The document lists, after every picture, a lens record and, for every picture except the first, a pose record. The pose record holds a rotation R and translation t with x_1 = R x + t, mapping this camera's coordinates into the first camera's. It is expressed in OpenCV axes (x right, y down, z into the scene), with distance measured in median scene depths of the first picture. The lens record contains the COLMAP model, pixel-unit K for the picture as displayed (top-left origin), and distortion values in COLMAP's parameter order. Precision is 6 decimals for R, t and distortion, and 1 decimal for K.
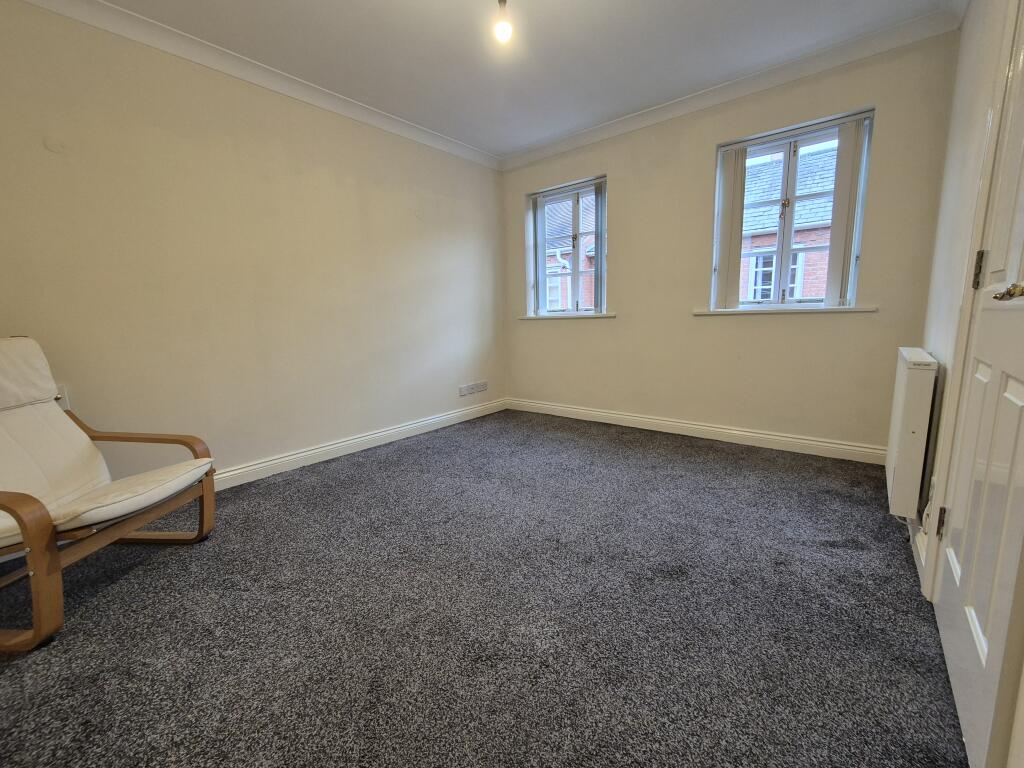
lens RADIAL K [[426.3, 0, 517.6], [0, 426.3, 384.9], [0, 0, 1]] dist [-0.000177, 0.000289]
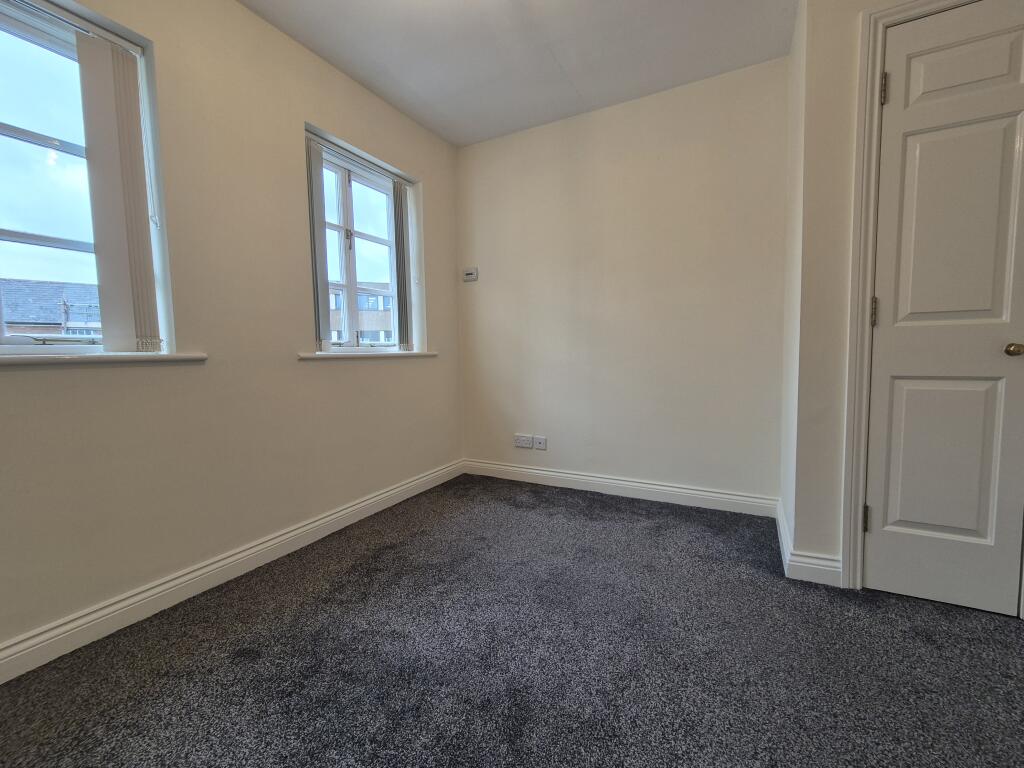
lens RADIAL K [[427.3, 0, 516.9], [0, 427.3, 383.8], [0, 0, 1]] dist [-0.000193, 0.000595]
pose [[-0.191482, -0.043385, 0.980537, -0.436347], [0.175043, 0.981497, 0.077610, -0.178741], [-0.965761, 0.186497, -0.180345, 1.201457]]
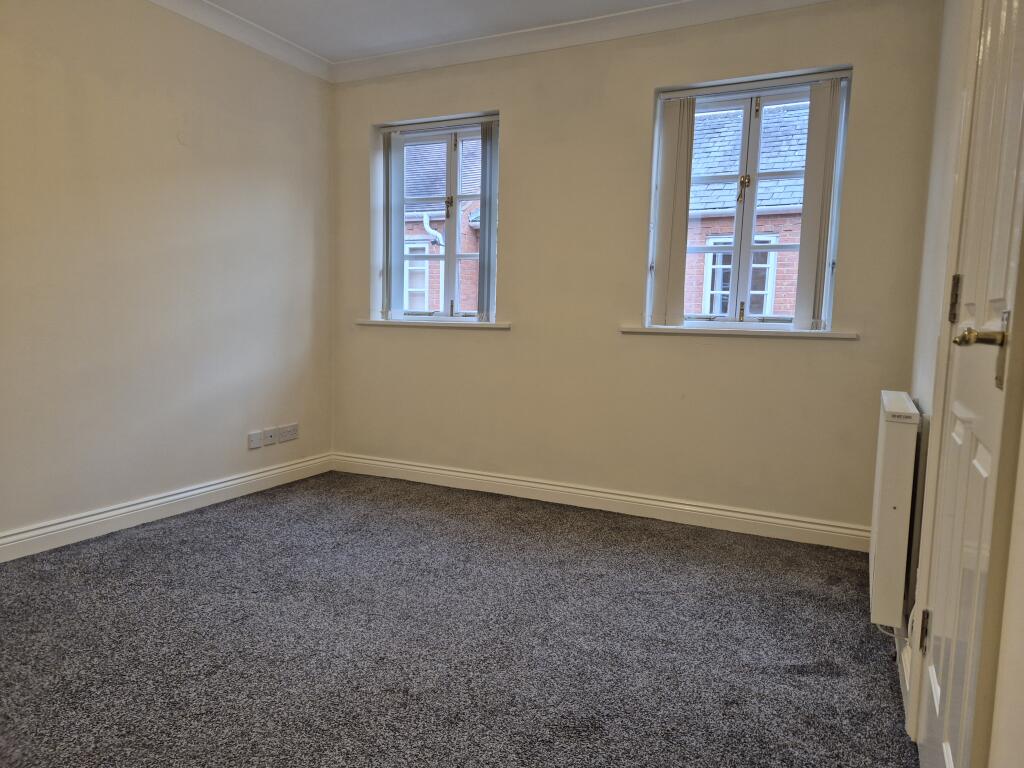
lens RADIAL K [[686.9, 0, 516.8], [0, 686.9, 387.0], [0, 0, 1]] dist [0.082293, -0.072734]
pose [[0.972957, 0.029185, 0.229135, 0.004254], [-0.014876, 0.997844, -0.063930, -0.006671], [-0.230507, 0.058792, 0.971293, -0.025776]]
